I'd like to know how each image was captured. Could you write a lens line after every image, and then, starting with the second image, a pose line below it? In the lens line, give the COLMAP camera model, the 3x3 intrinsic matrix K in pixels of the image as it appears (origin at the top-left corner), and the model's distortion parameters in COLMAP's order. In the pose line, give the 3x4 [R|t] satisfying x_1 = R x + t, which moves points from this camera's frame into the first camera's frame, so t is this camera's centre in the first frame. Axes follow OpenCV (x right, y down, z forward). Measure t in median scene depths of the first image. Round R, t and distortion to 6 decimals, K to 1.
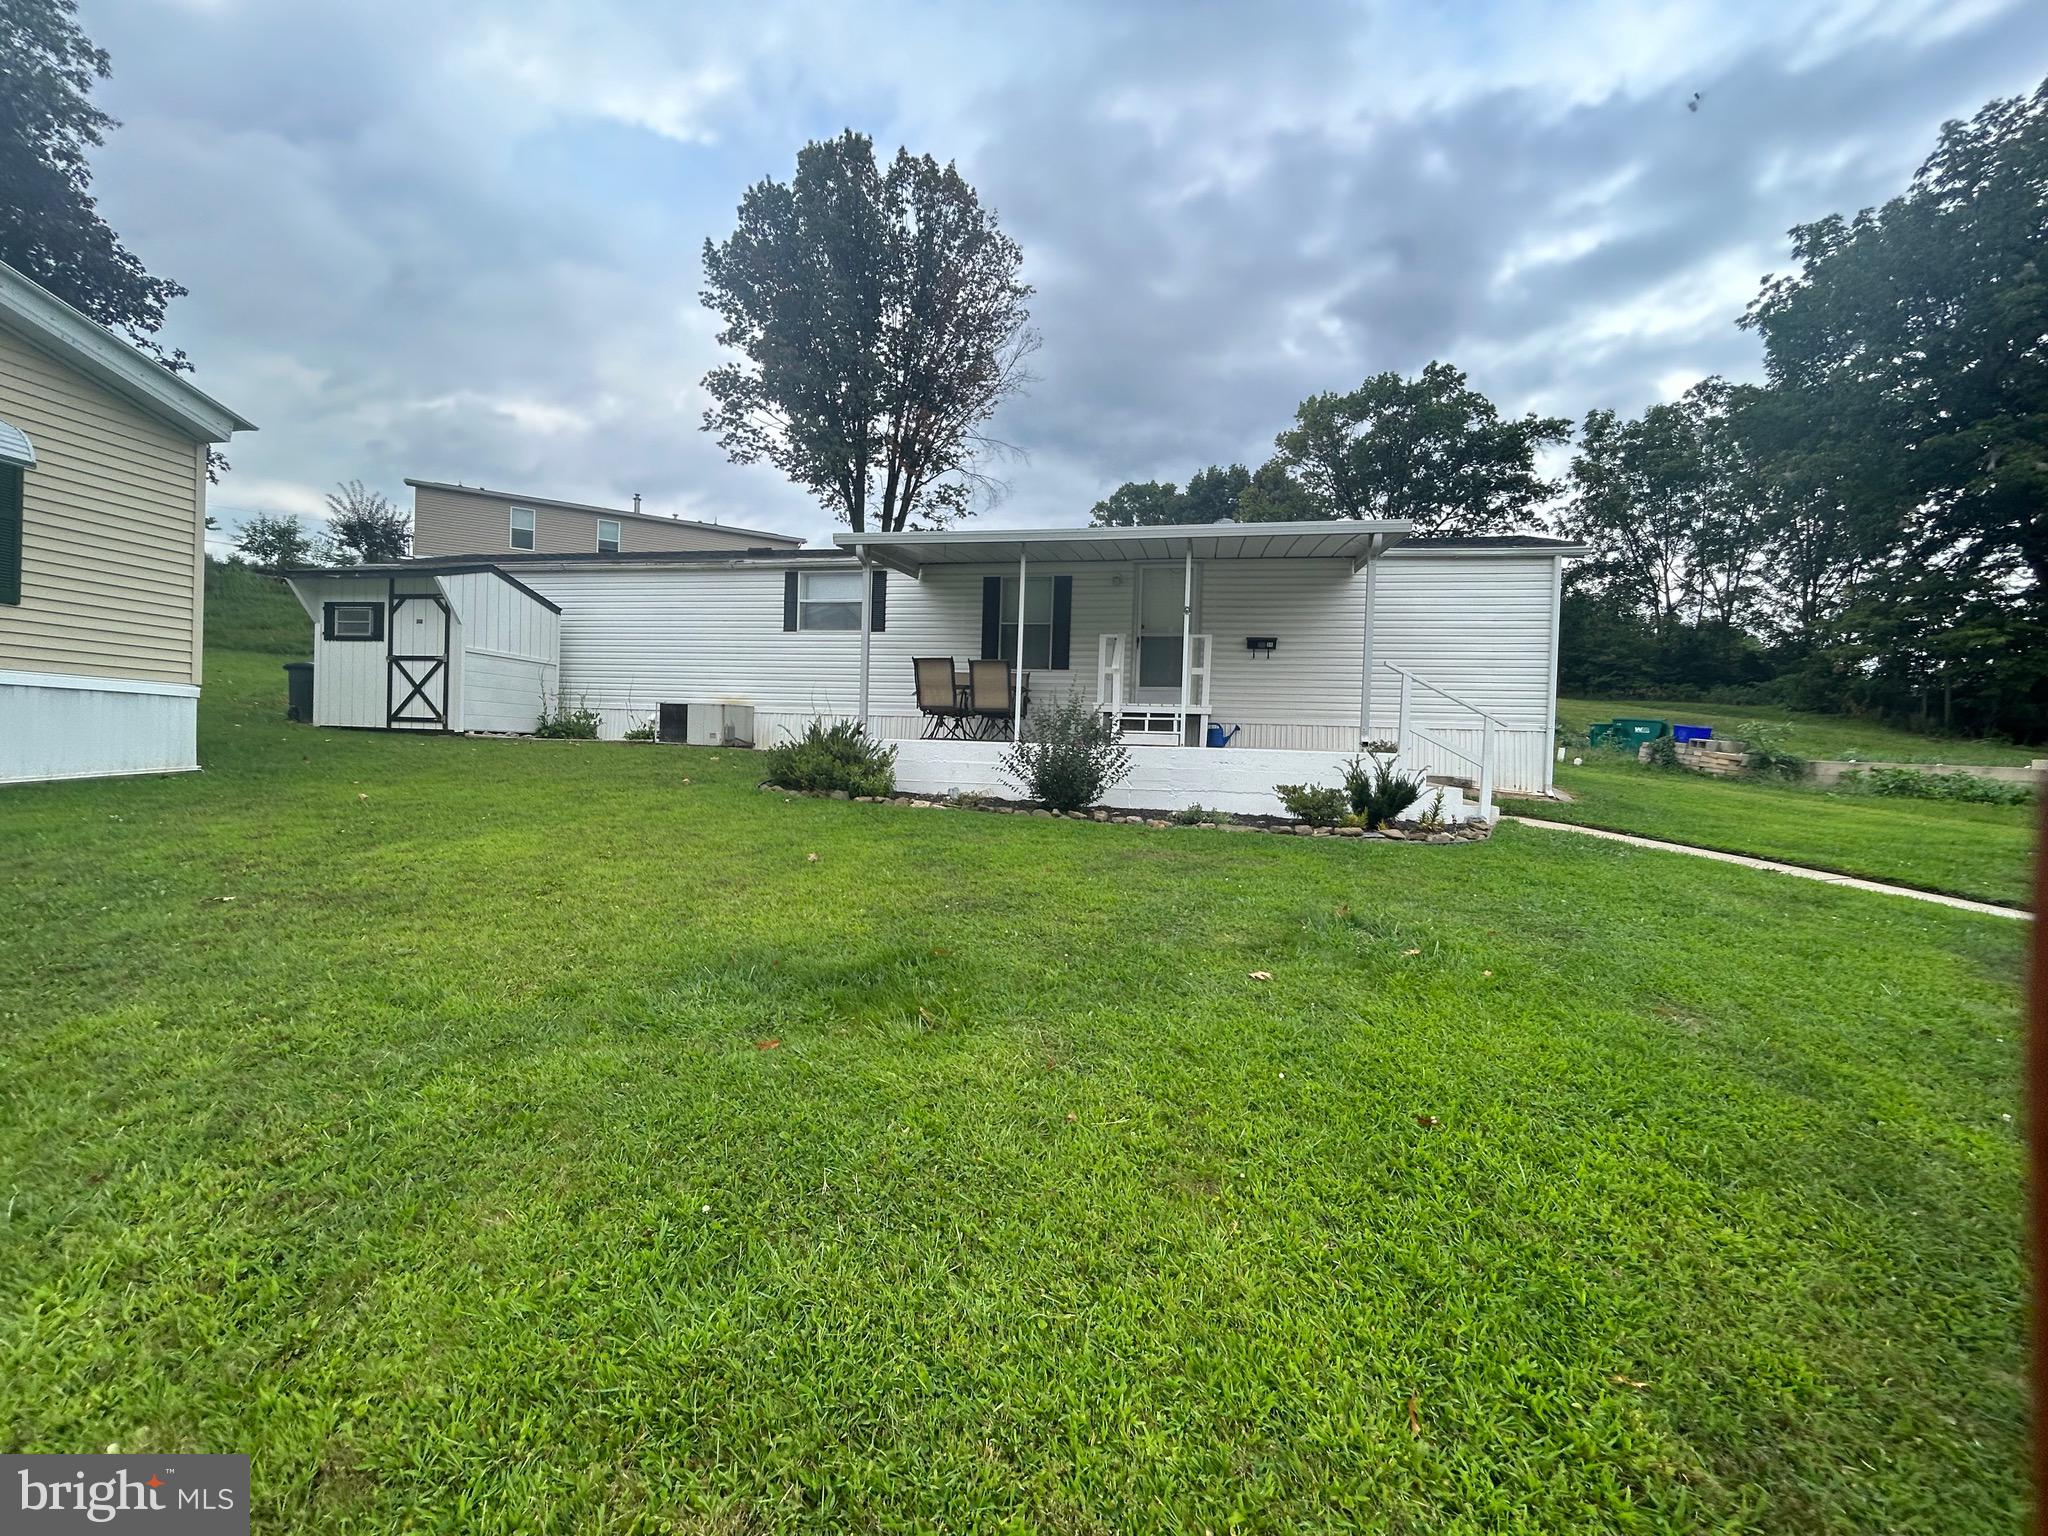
lens RADIAL K [[830.6, 0, 1026.5], [0, 830.6, 768.5], [0, 0, 1]] dist [-0.000853, 0.000847]
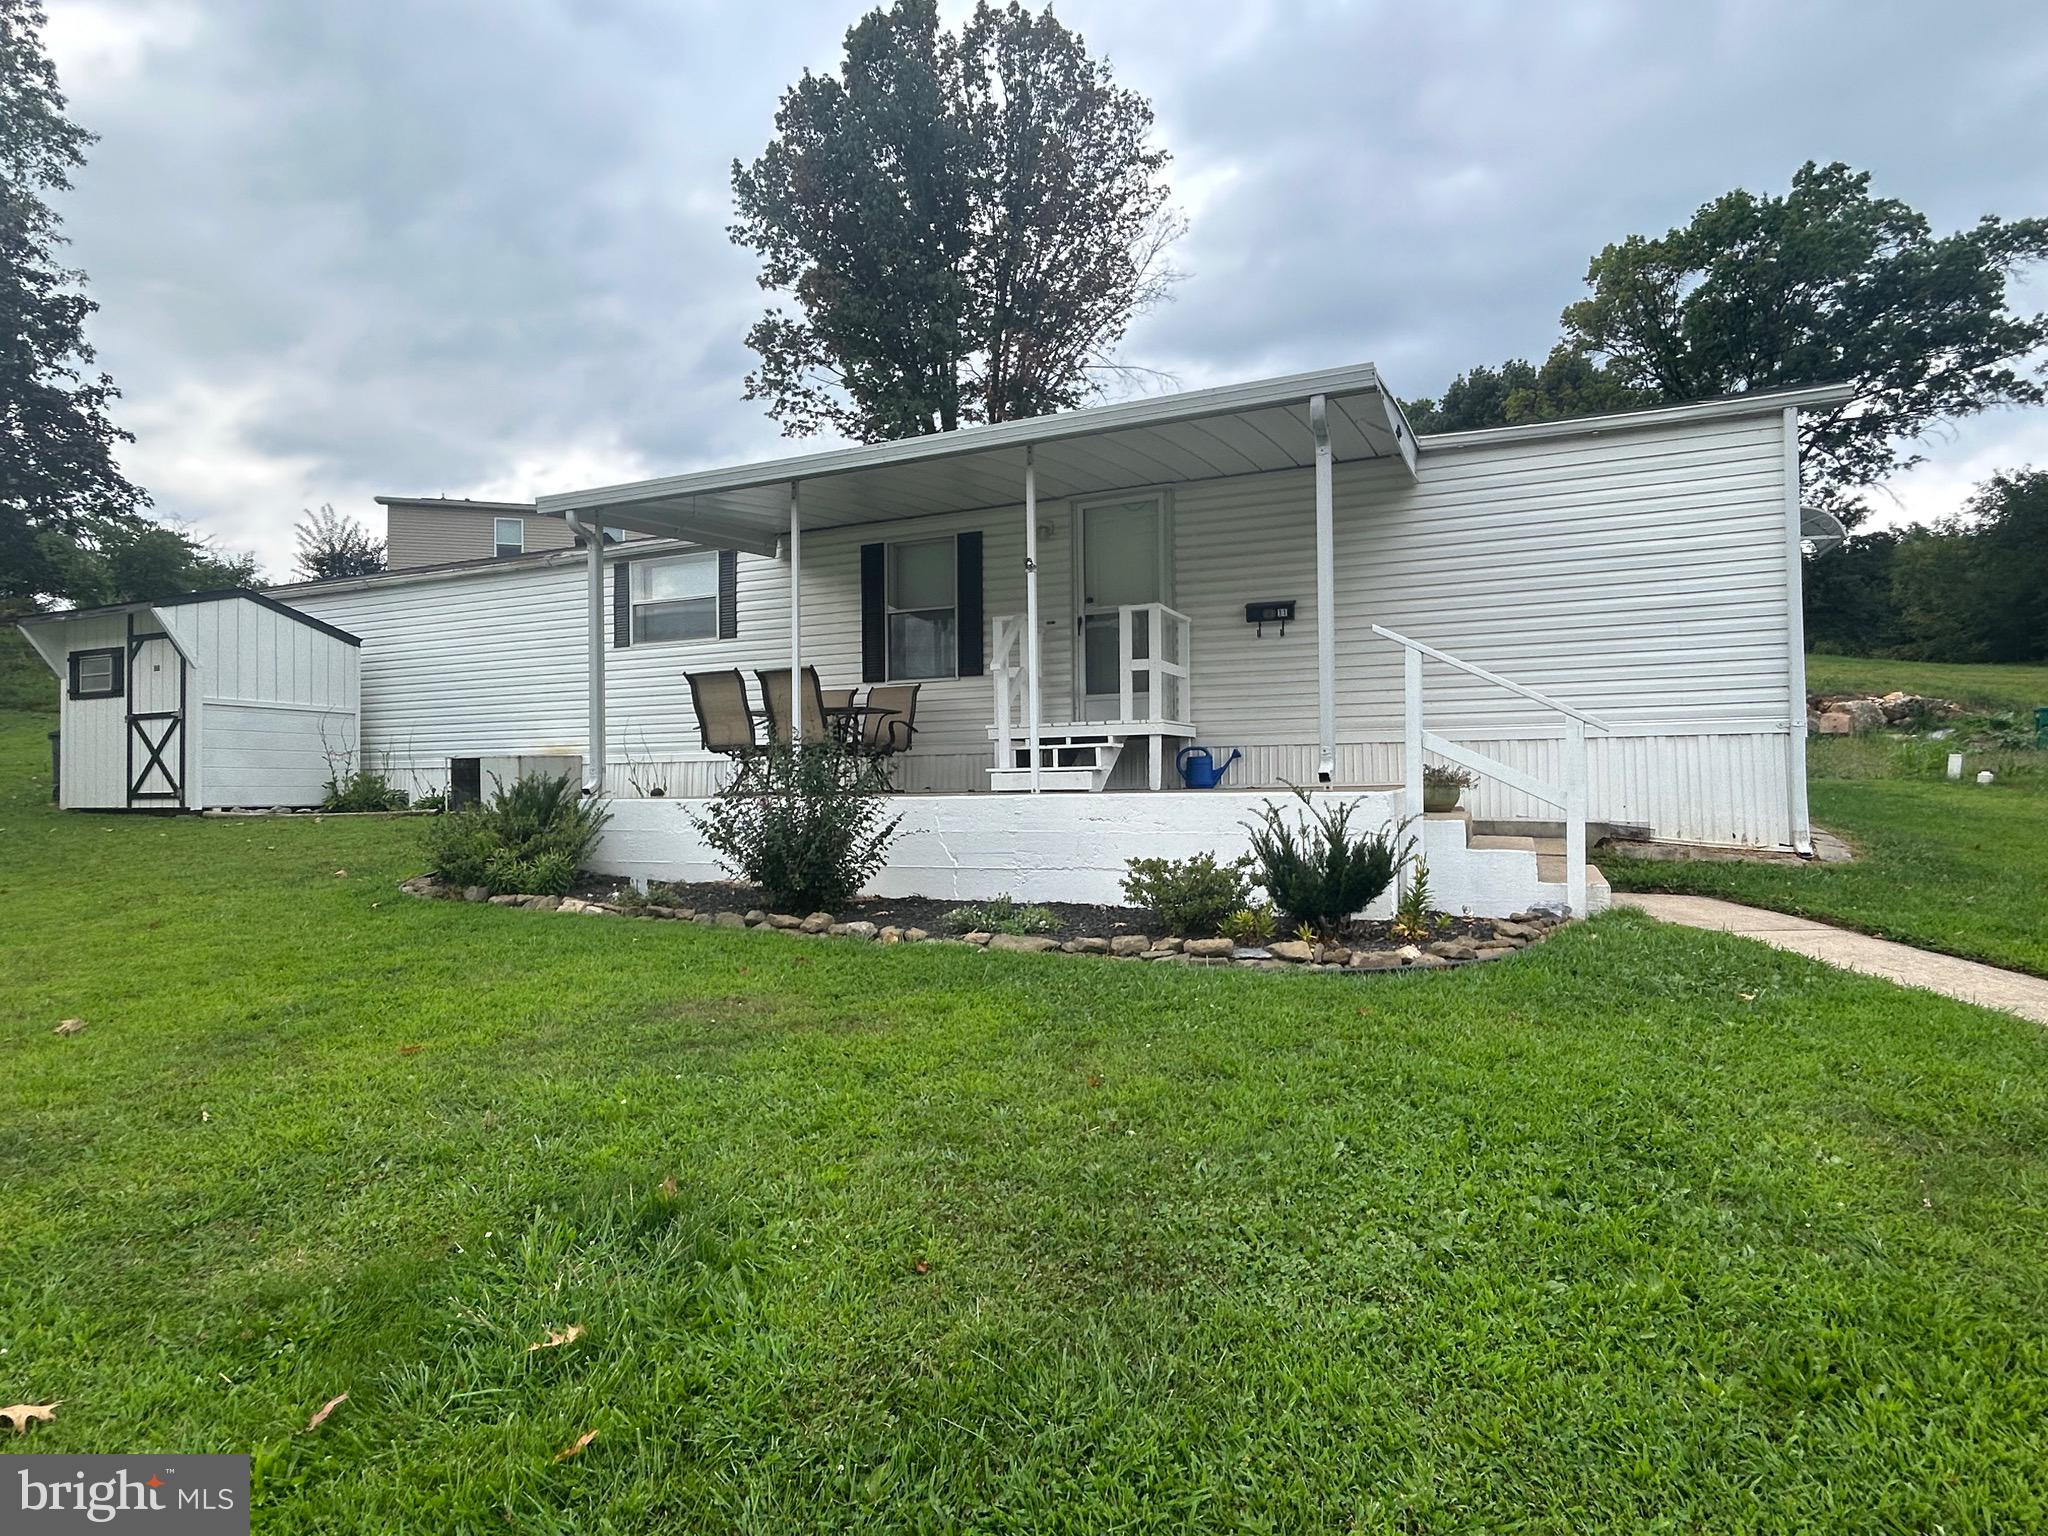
lens RADIAL K [[1110.3, 0, 1023.0], [0, 1110.3, 773.3], [0, 0, 1]] dist [-0.002612, 0.003036]
pose [[0.975194, -0.046106, -0.216496, 0.206249], [0.037879, 0.998399, -0.042000, -0.004676], [0.218086, 0.032757, 0.975380, 0.132124]]
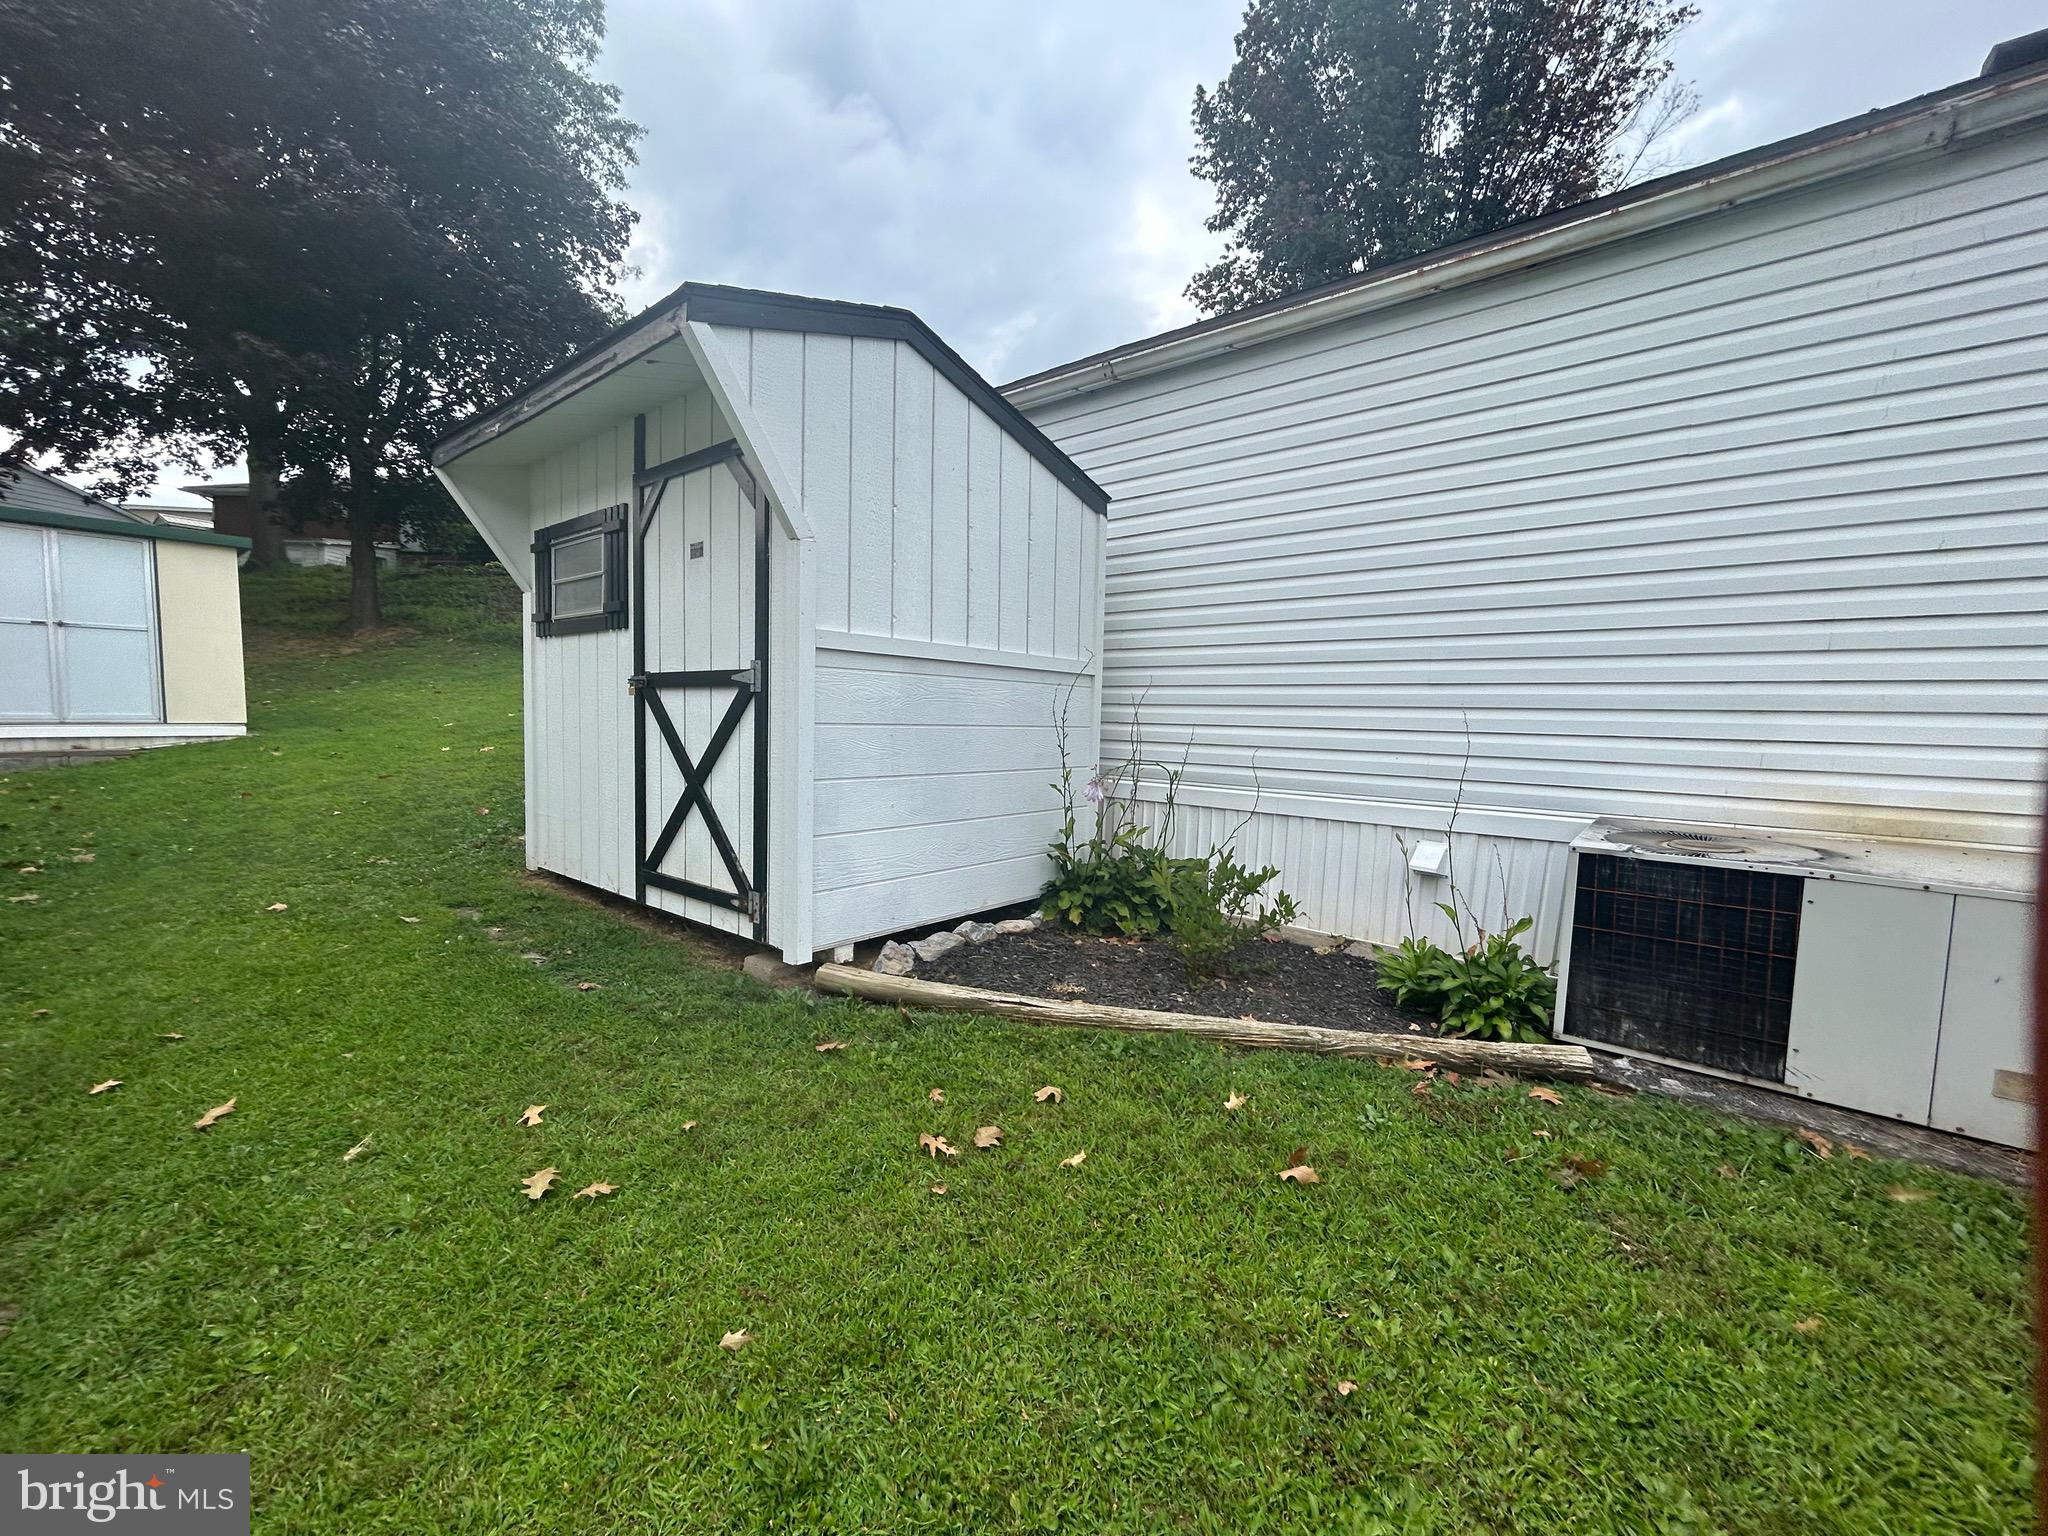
lens RADIAL K [[832.6, 0, 1026.6], [0, 832.6, 767.0], [0, 0, 1]] dist [-0.001638, 0.000613]
pose [[0.877082, 0.016400, -0.480061, -0.374437], [-0.003394, 0.999604, 0.027949, -0.084347], [0.480329, -0.022884, 0.876790, 0.608836]]
